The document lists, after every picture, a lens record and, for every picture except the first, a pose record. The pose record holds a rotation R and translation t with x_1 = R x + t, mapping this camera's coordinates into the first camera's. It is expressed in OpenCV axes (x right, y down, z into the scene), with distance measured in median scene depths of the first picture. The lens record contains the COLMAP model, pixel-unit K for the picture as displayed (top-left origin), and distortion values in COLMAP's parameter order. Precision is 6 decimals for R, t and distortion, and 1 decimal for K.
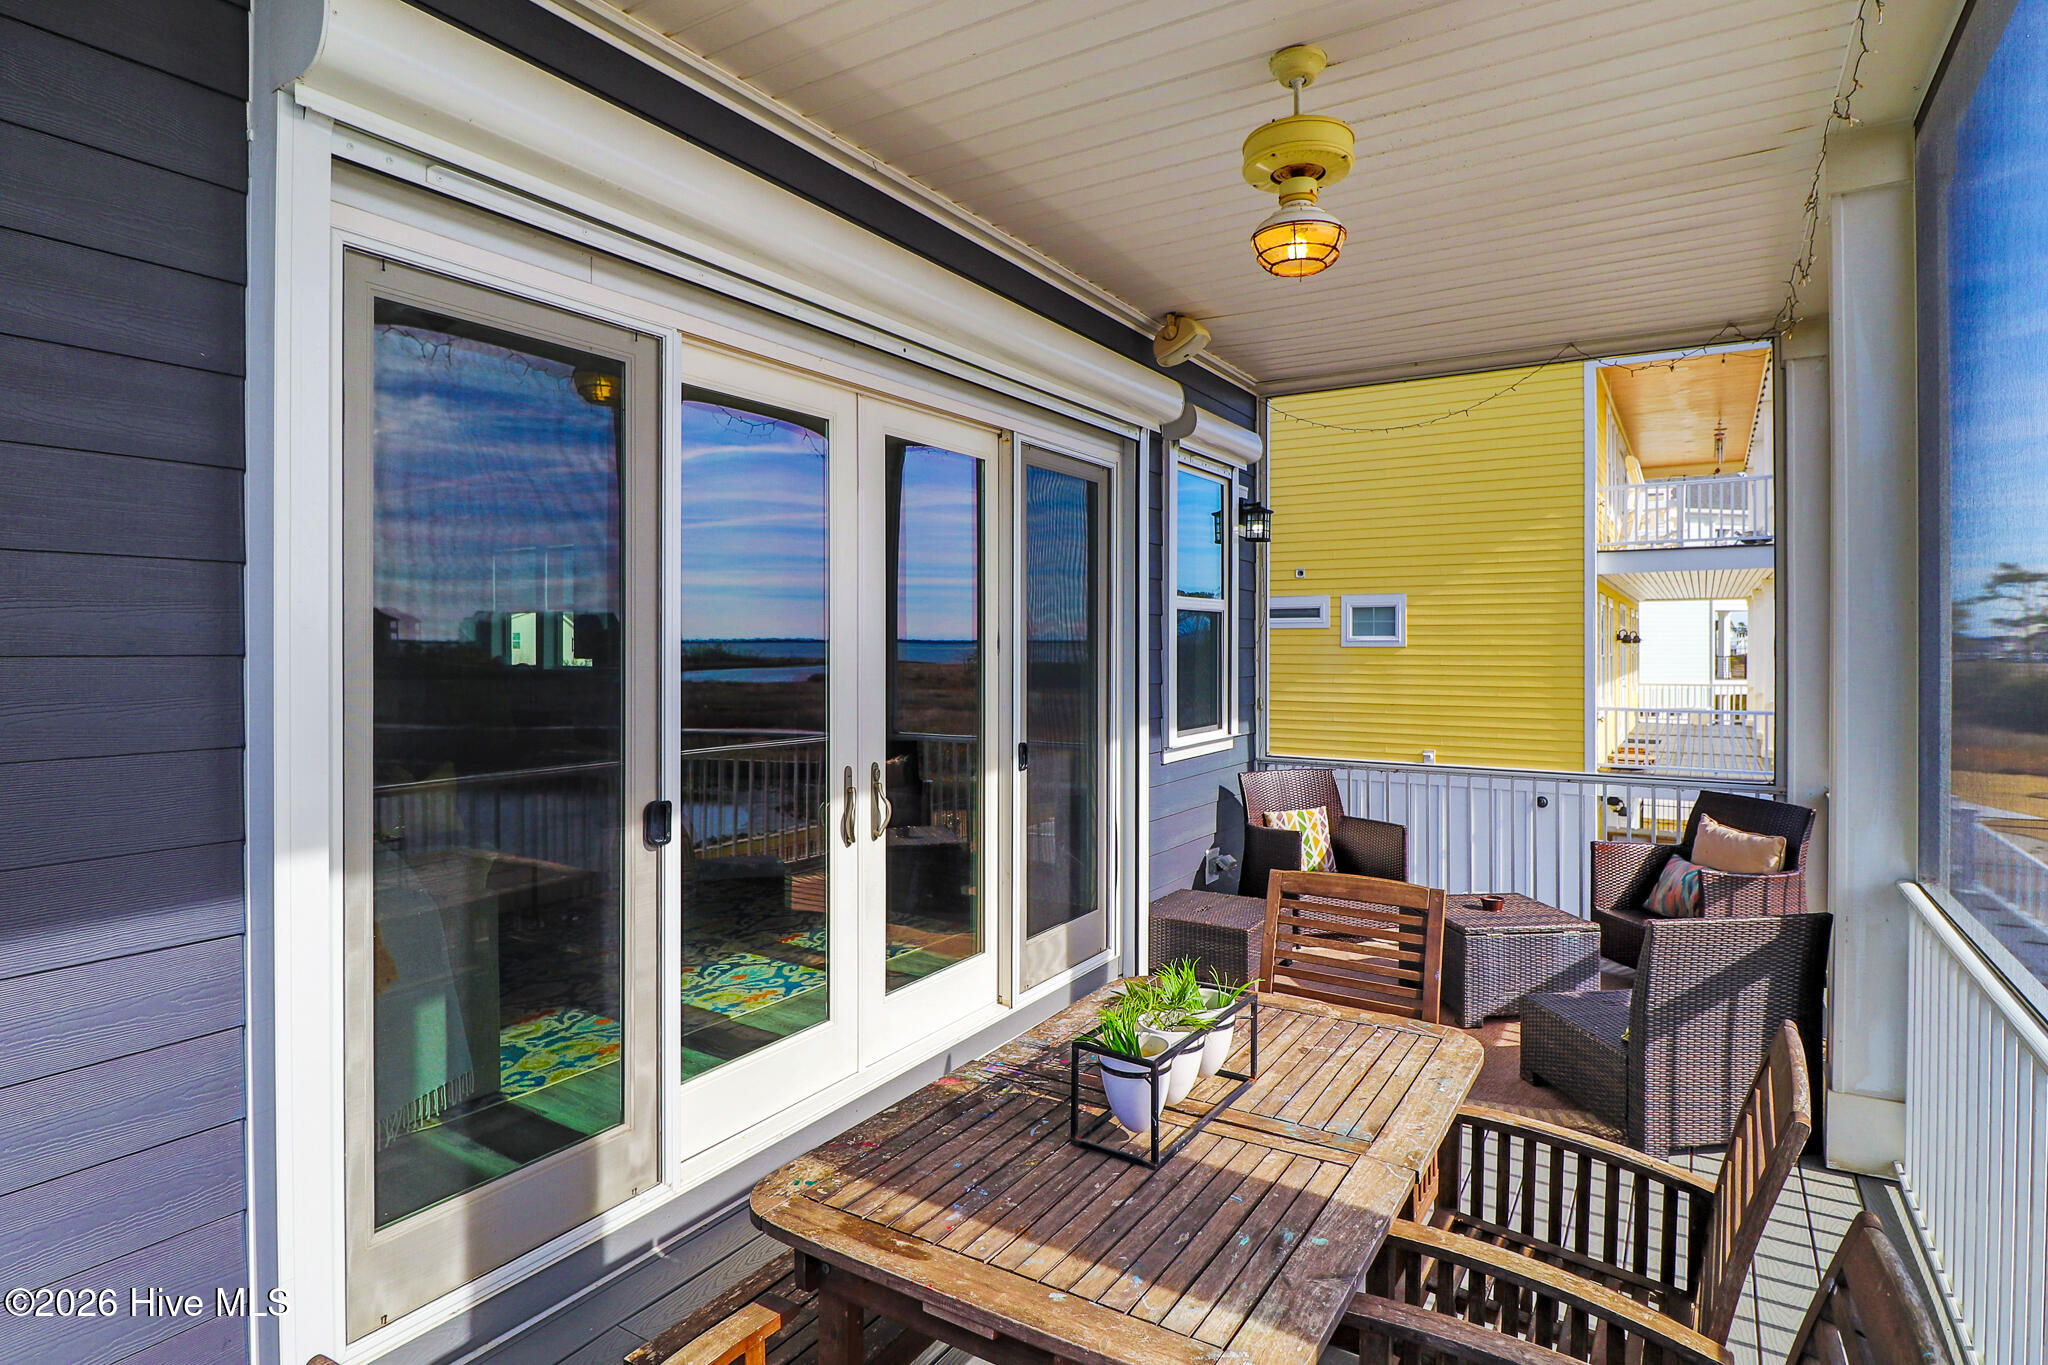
lens RADIAL K [[1065.7, 0, 1024.8], [0, 1065.7, 651.6], [0, 0, 1]] dist [-0.000977, -0.000305]
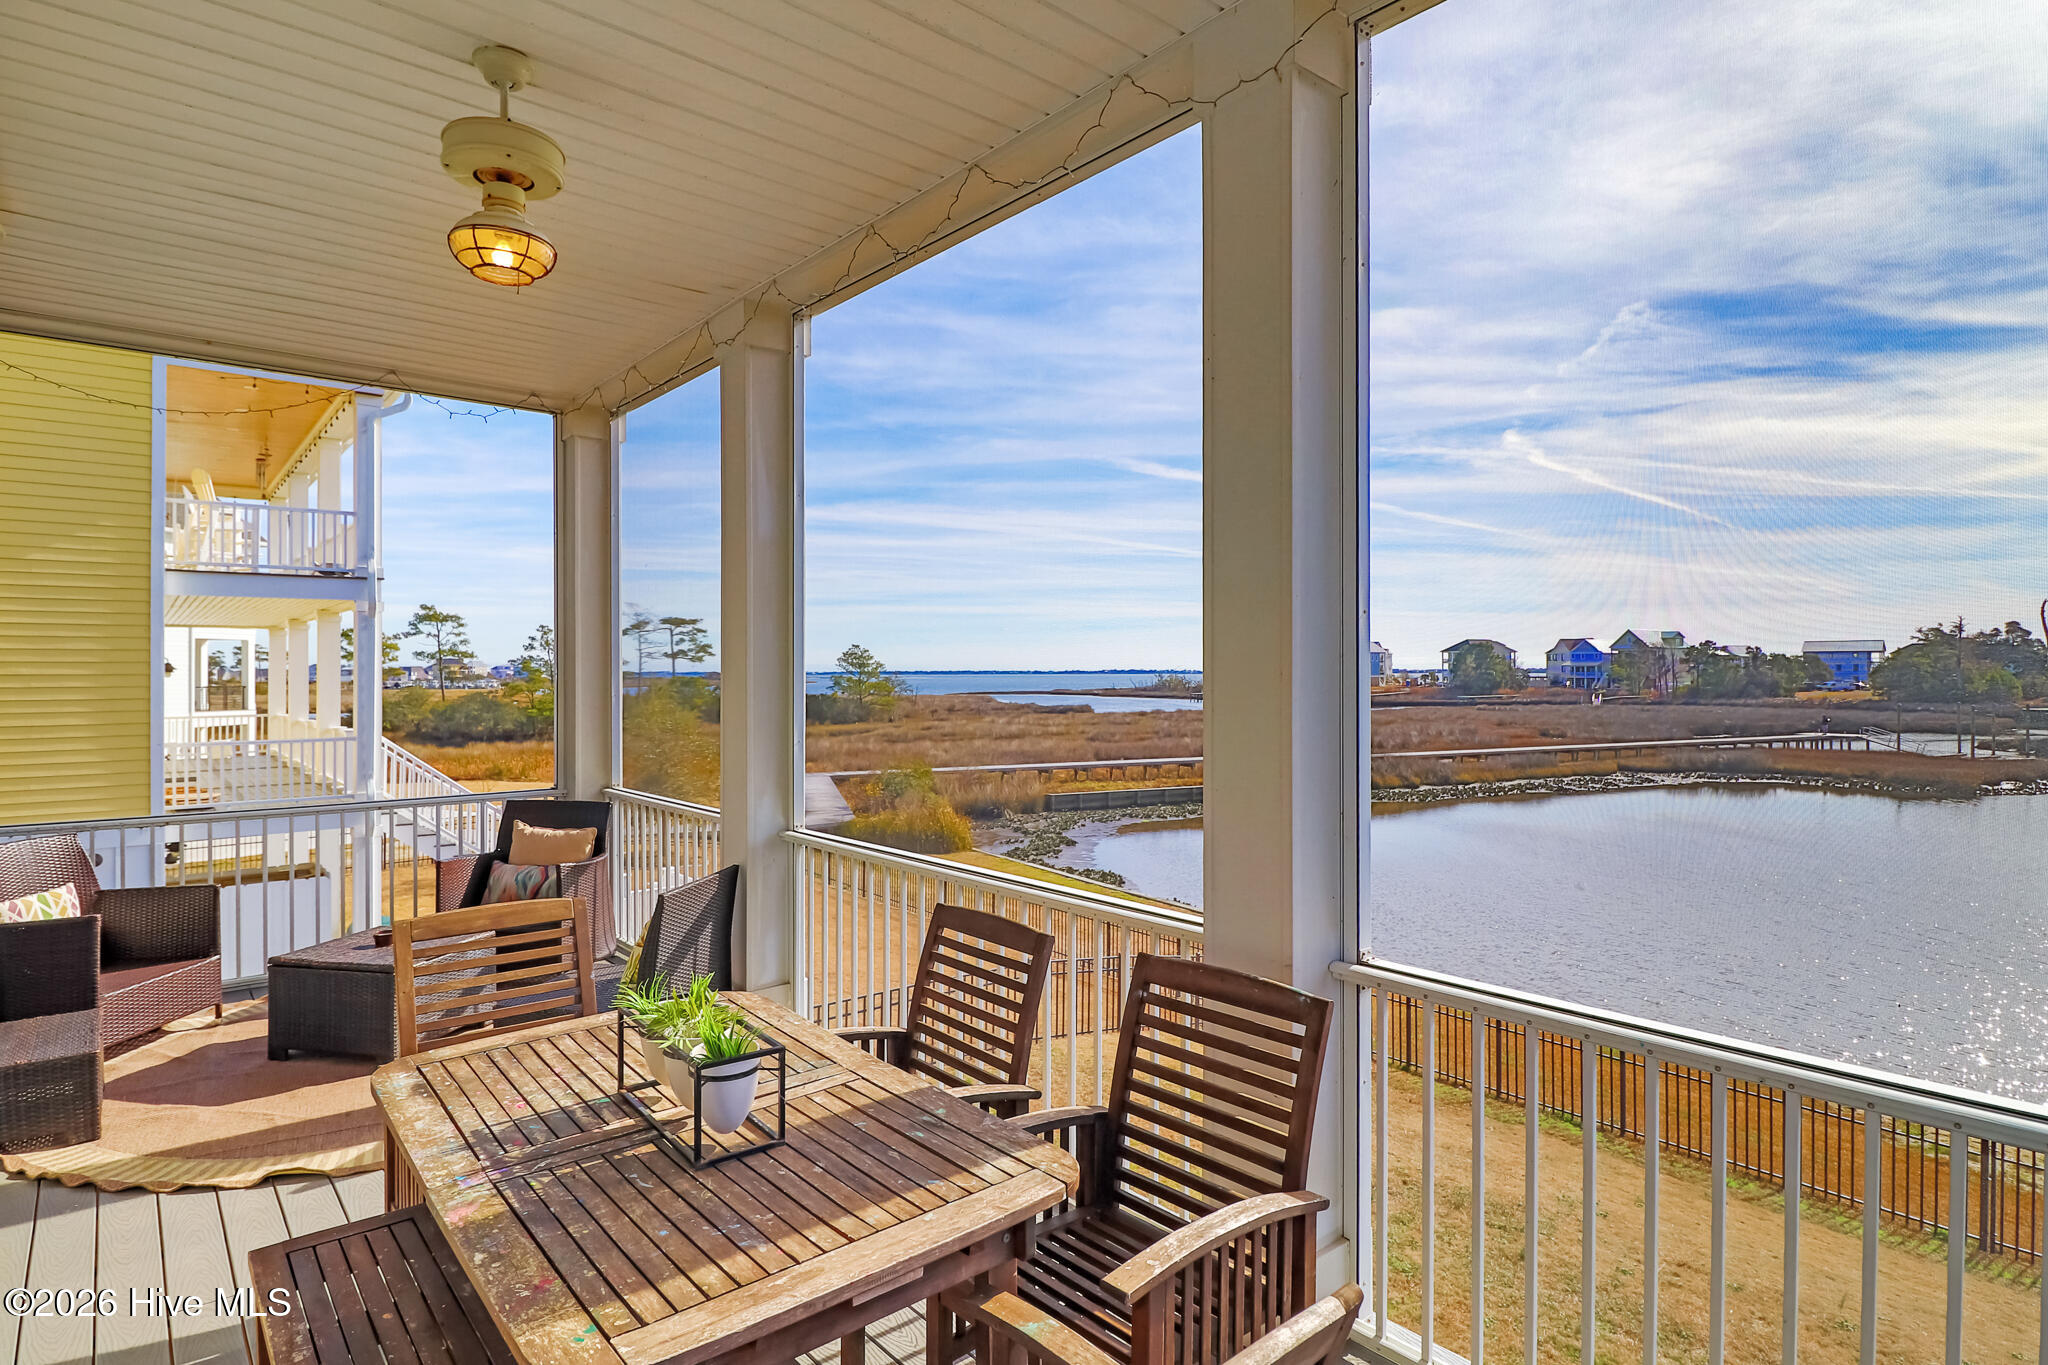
lens RADIAL K [[1048.6, 0, 1035.1], [0, 1048.6, 676.9], [0, 0, 1]] dist [0.001564, -0.014503]
pose [[0.309473, -0.005440, 0.950893, -0.252003], [0.009236, 0.999954, 0.002715, 0.001877], [-0.950863, 0.007942, 0.309509, 0.129334]]
